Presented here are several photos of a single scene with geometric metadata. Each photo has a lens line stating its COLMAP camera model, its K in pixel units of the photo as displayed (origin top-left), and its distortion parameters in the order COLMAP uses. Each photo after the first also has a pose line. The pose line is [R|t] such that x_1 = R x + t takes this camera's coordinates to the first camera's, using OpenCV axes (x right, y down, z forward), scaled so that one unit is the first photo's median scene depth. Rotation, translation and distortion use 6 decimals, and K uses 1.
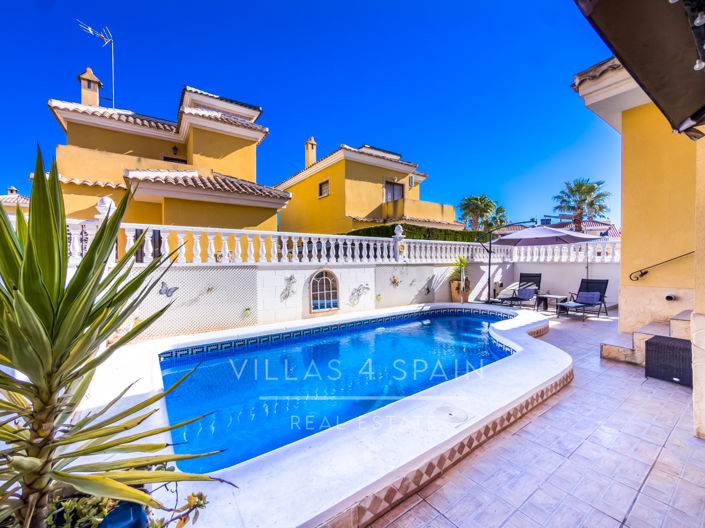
lens RADIAL K [[284.0, 0, 354.5], [0, 284.0, 257.2], [0, 0, 1]] dist [-0.000120, -0.000120]
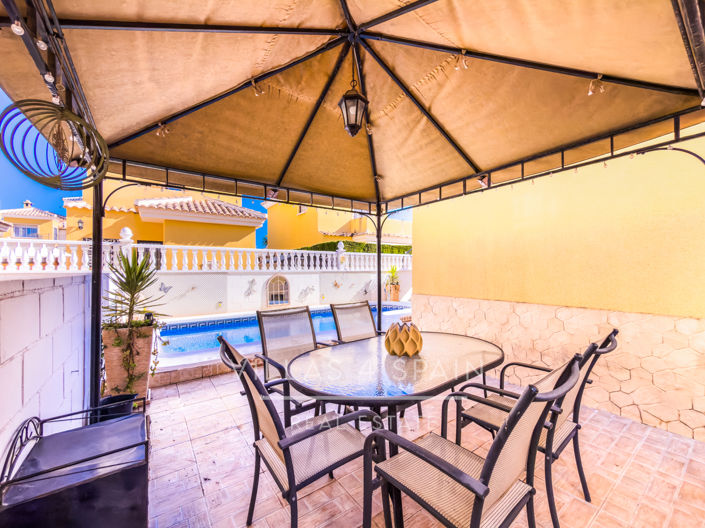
lens RADIAL K [[287.2, 0, 355.7], [0, 287.2, 264.1], [0, 0, 1]] dist [-0.000267, -0.000160]
pose [[0.999938, 0.000616, -0.011123, 0.246357], [-0.000674, 0.999986, -0.005271, -0.003122], [0.011120, 0.005278, 0.999924, -0.342162]]
